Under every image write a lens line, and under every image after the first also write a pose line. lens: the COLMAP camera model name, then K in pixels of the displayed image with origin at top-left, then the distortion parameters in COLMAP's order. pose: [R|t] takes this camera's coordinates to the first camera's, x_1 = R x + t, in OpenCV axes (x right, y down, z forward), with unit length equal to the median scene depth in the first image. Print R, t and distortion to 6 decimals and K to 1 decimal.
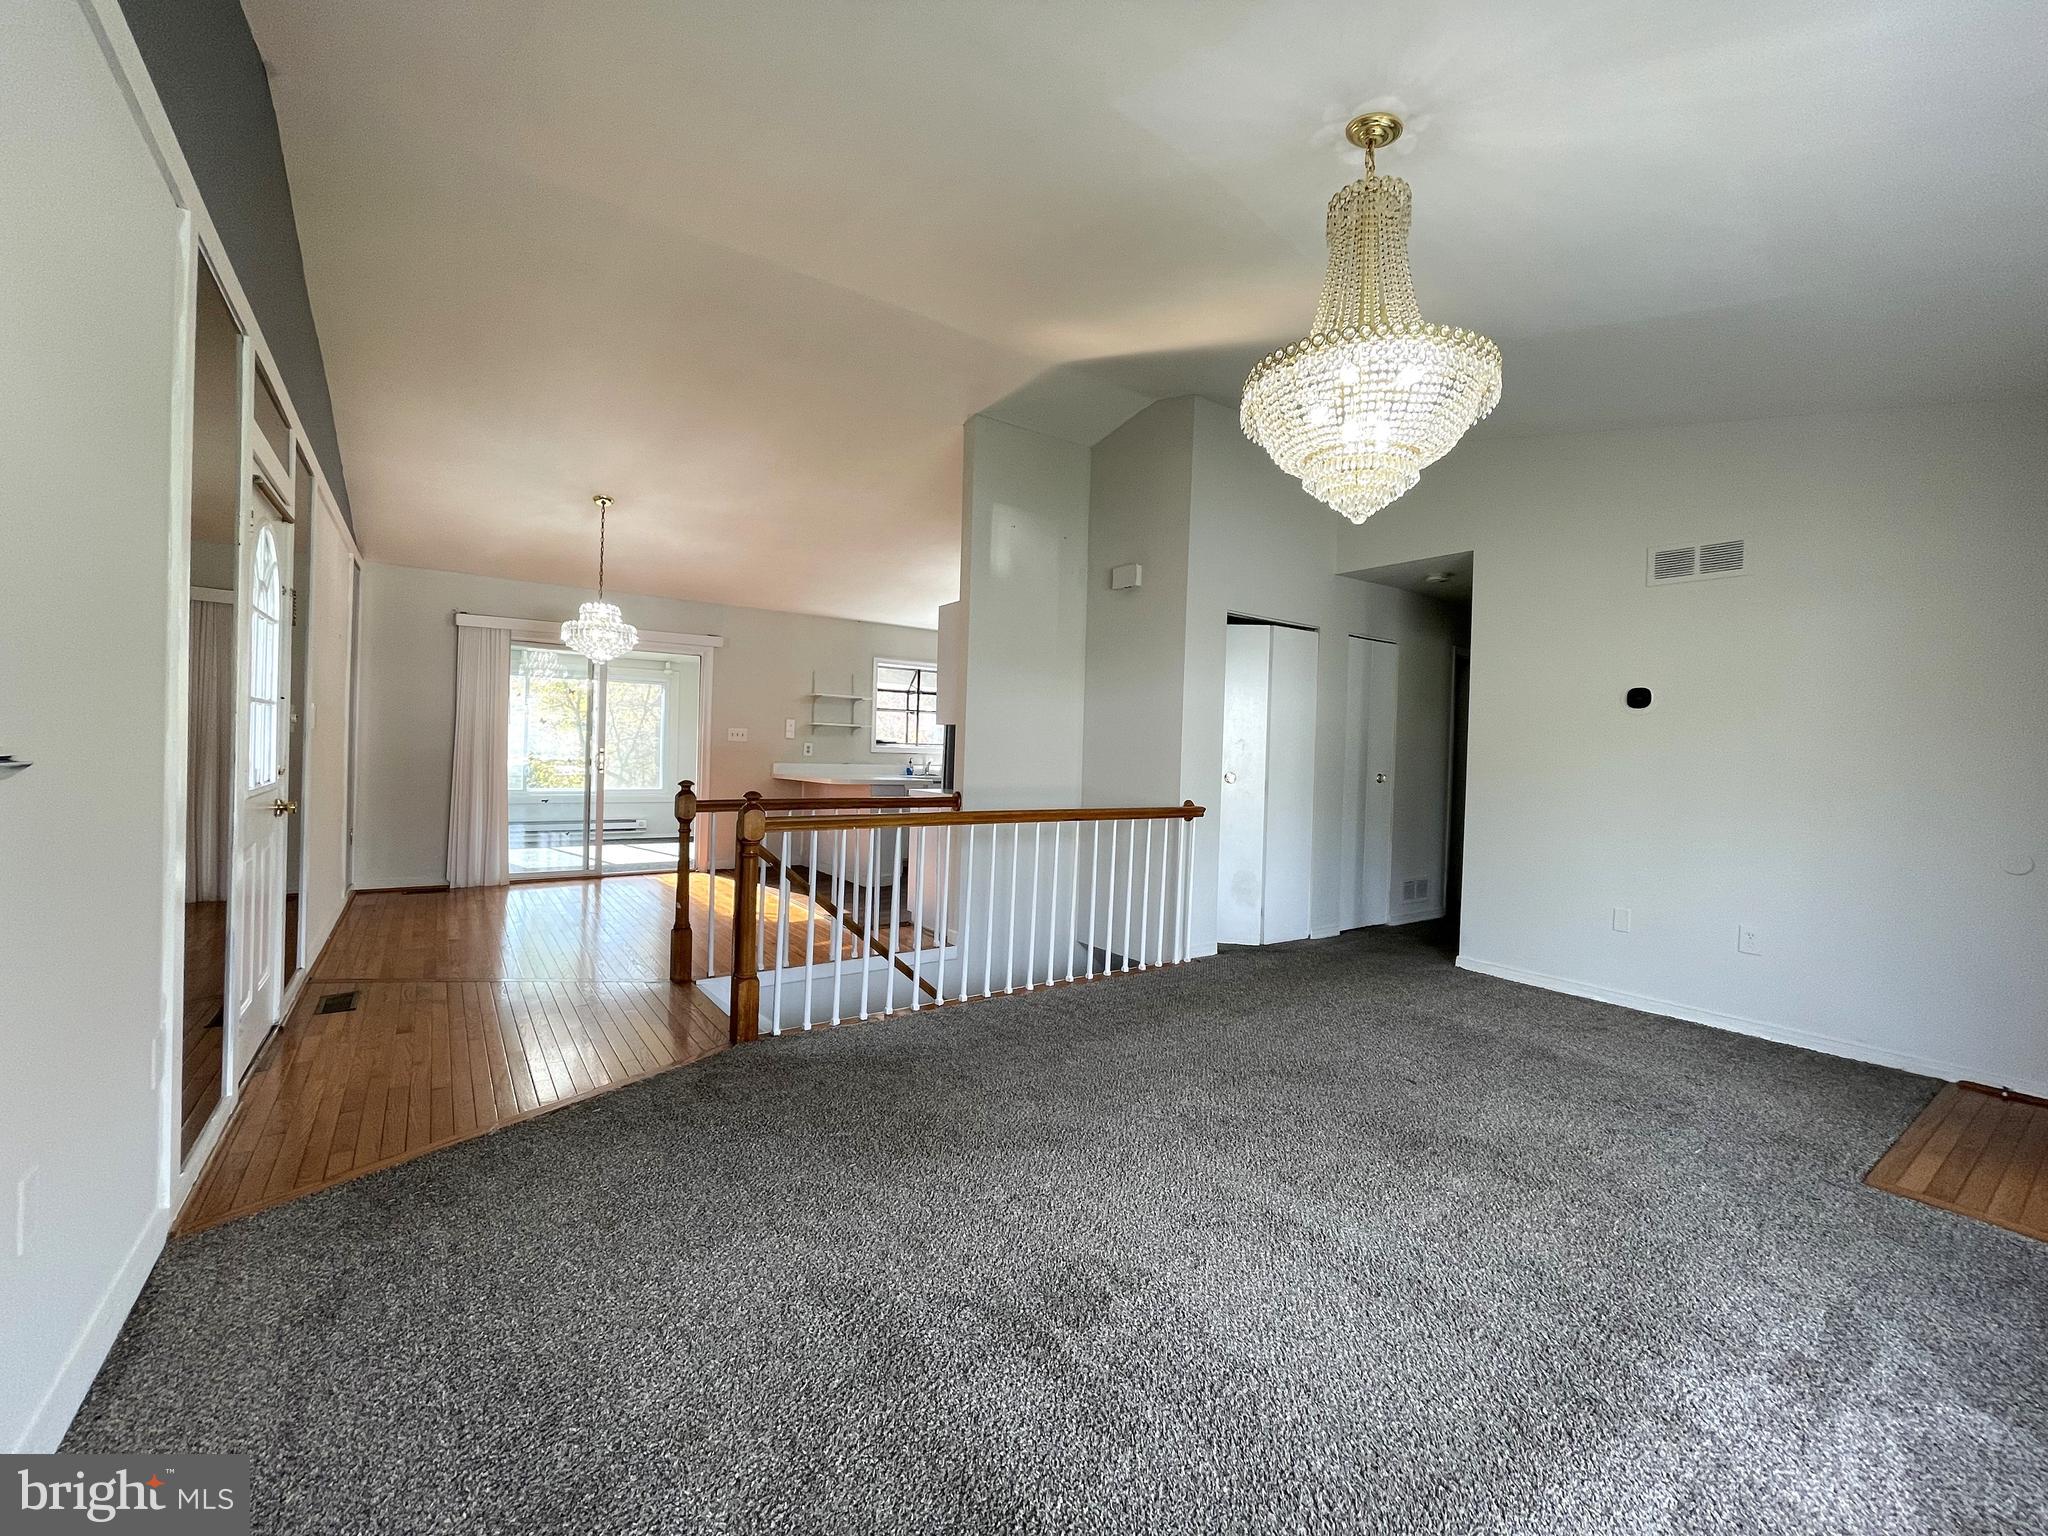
lens RADIAL K [[825.9, 0, 1032.4], [0, 825.9, 767.2], [0, 0, 1]] dist [-0.002097, 0.000476]
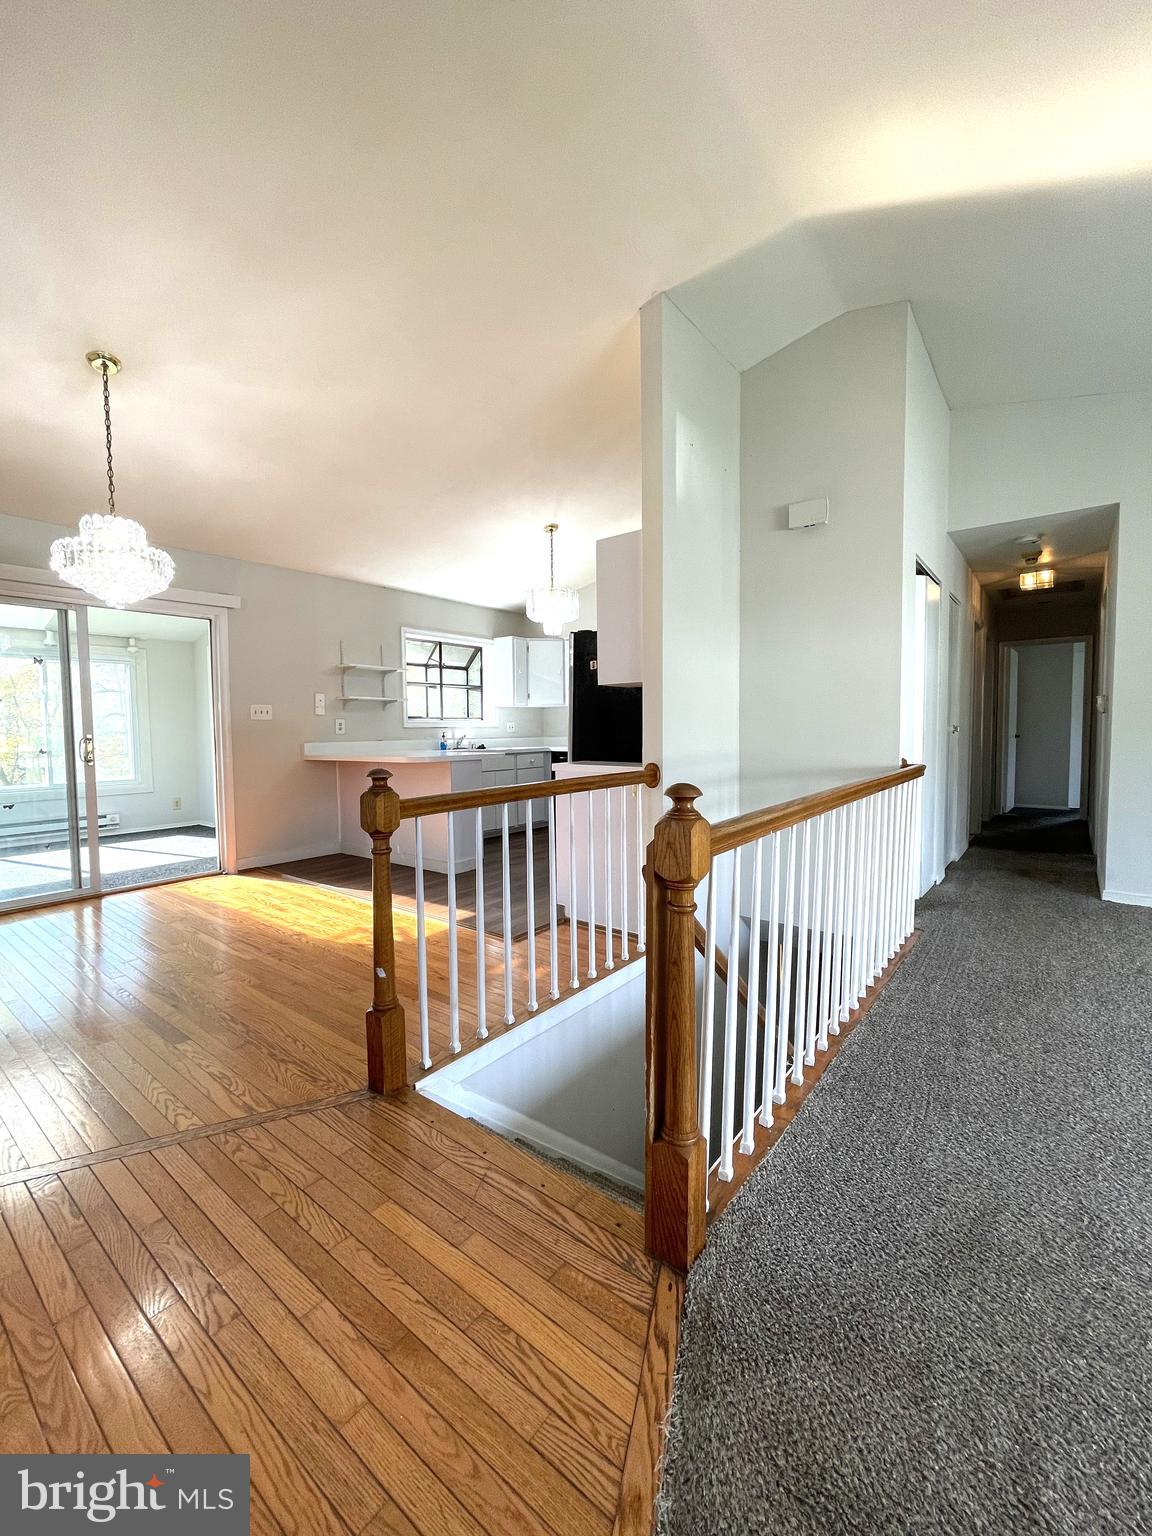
lens RADIAL K [[619.4, 0, 596.7], [0, 619.4, 763.8], [0, 0, 1]] dist [-0.002097, 0.000476]
pose [[0.956565, -0.056883, 0.285914, -0.228814], [0.044515, 0.997778, 0.049579, -0.001928], [-0.288099, -0.034698, 0.956972, 0.299001]]
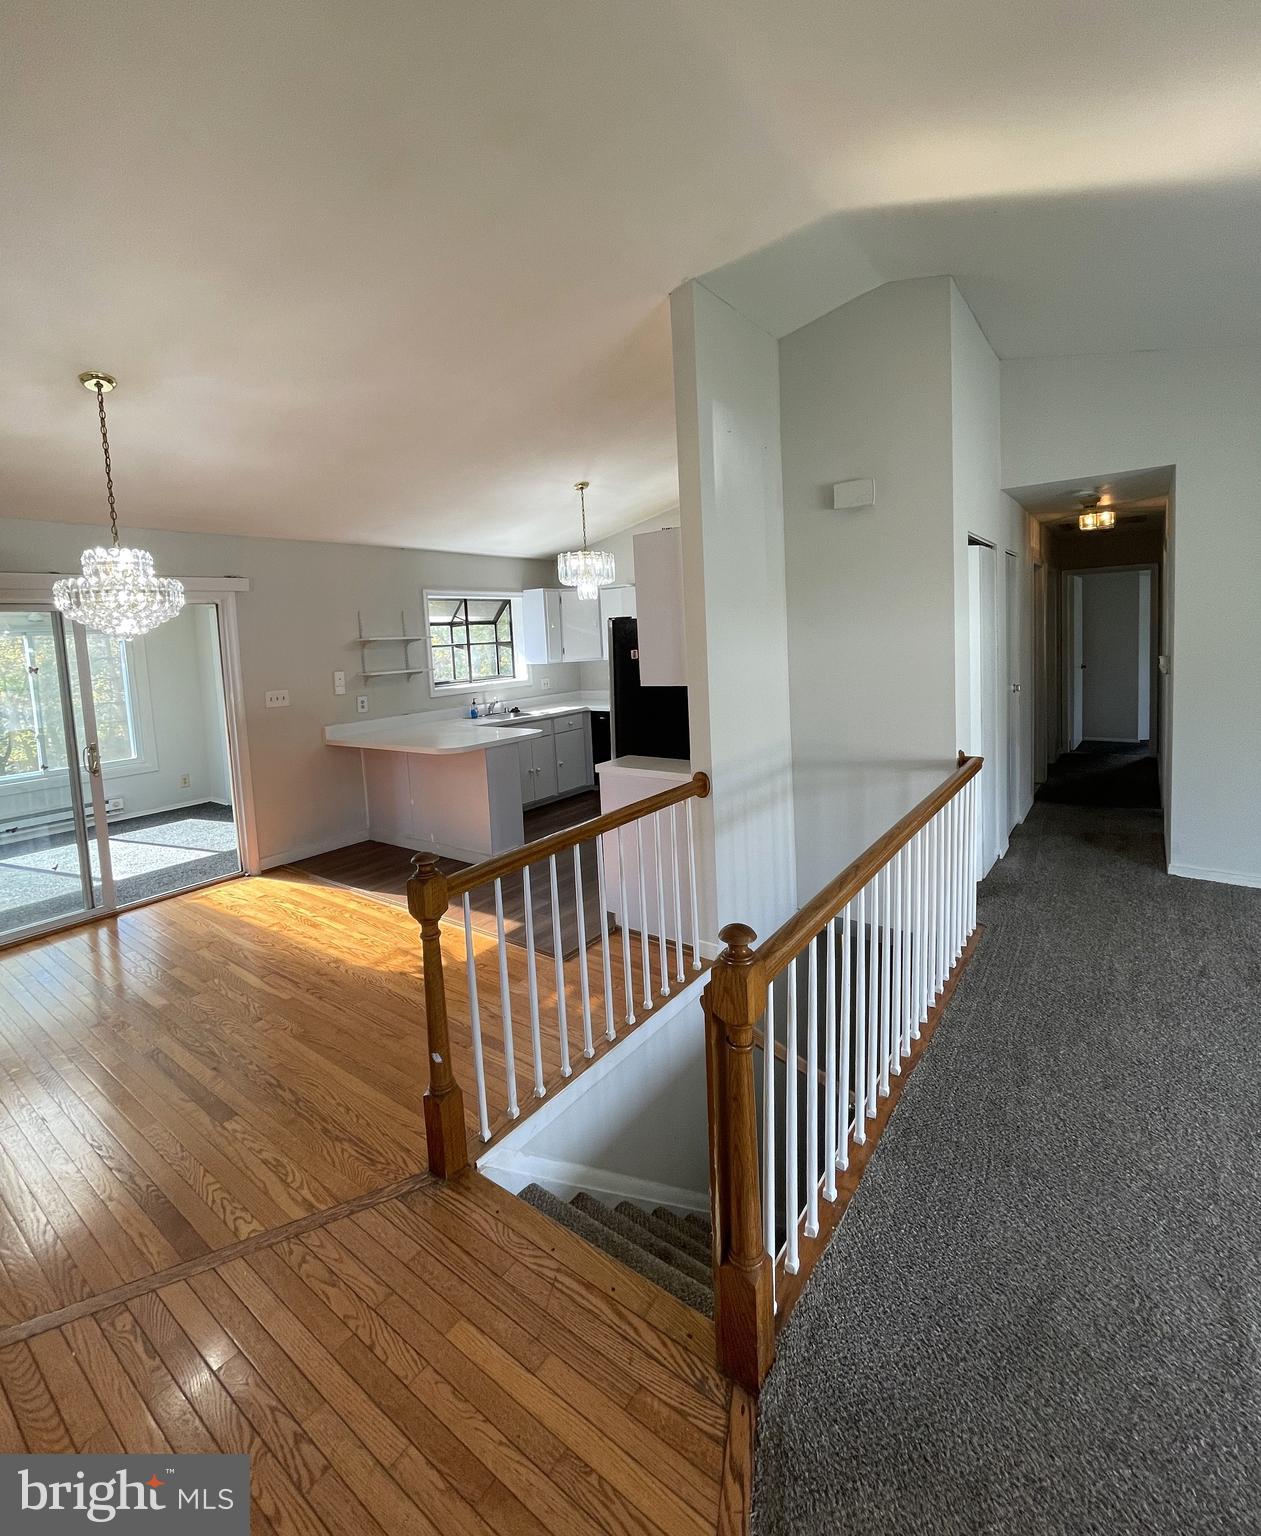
lens RADIAL K [[676.3, 0, 653.3], [0, 676.3, 691.3], [0, 0, 1]] dist [-0.000551, -0.000833]
pose [[0.946250, -0.101827, 0.306988, -0.231783], [0.083001, 0.993813, 0.073807, -0.070728], [-0.312604, -0.044360, 0.948847, 0.284297]]
